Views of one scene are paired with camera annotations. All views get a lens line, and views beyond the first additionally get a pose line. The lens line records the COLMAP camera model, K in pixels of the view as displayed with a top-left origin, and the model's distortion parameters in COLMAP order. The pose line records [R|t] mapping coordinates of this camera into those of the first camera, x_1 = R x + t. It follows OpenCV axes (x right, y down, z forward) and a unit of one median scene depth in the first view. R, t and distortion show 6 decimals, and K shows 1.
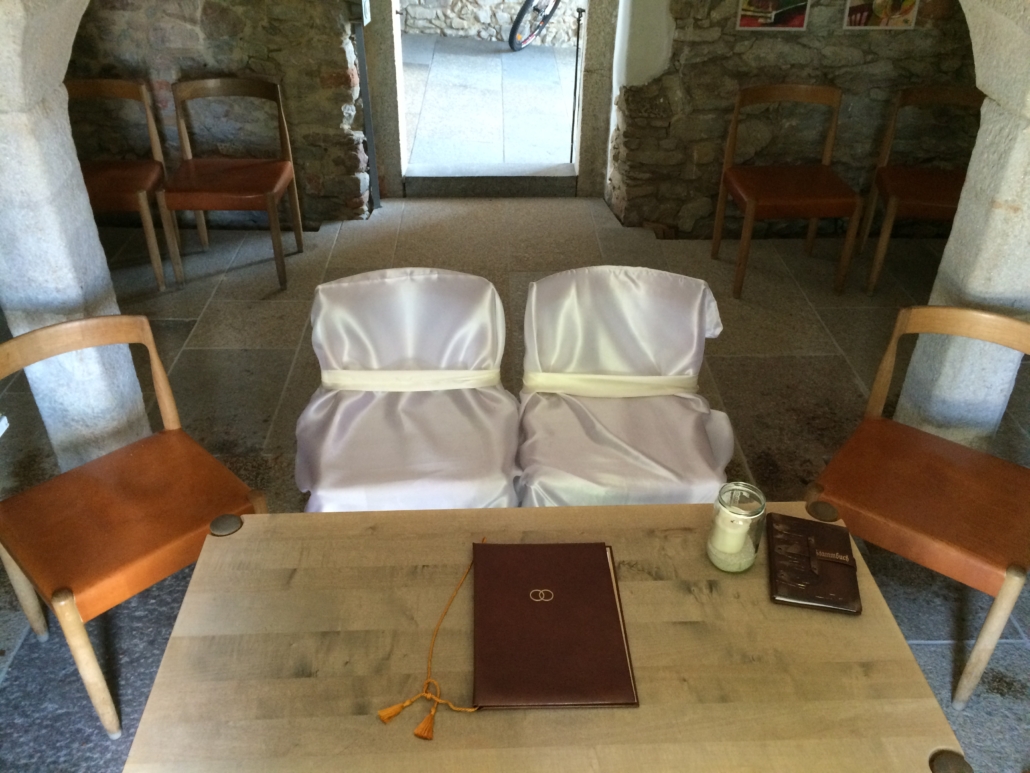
lens RADIAL K [[886.0, 0, 514.3], [0, 886.0, 384.7], [0, 0, 1]] dist [0.059192, -0.075282]
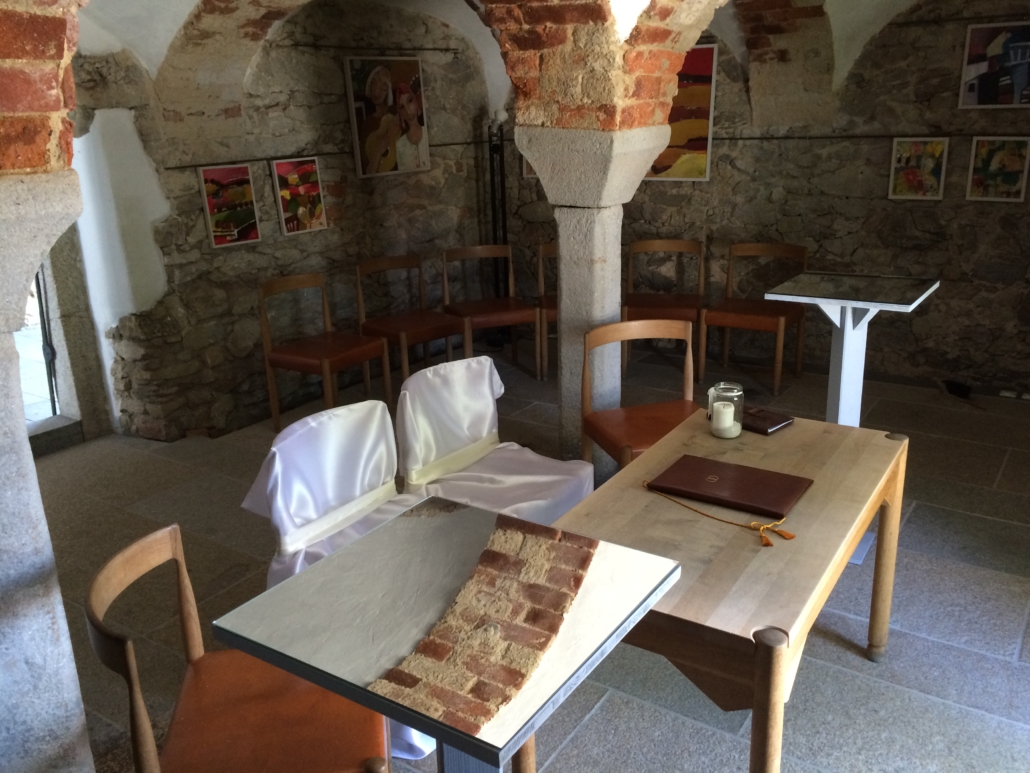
lens RADIAL K [[886.0, 0, 515.9], [0, 886.0, 385.1], [0, 0, 1]] dist [0.059192, -0.075282]
pose [[0.567295, -0.267119, 0.778989, -0.468883], [0.481111, 0.875218, -0.050251, 0.005864], [-0.668362, 0.403288, 0.625021, 0.083643]]
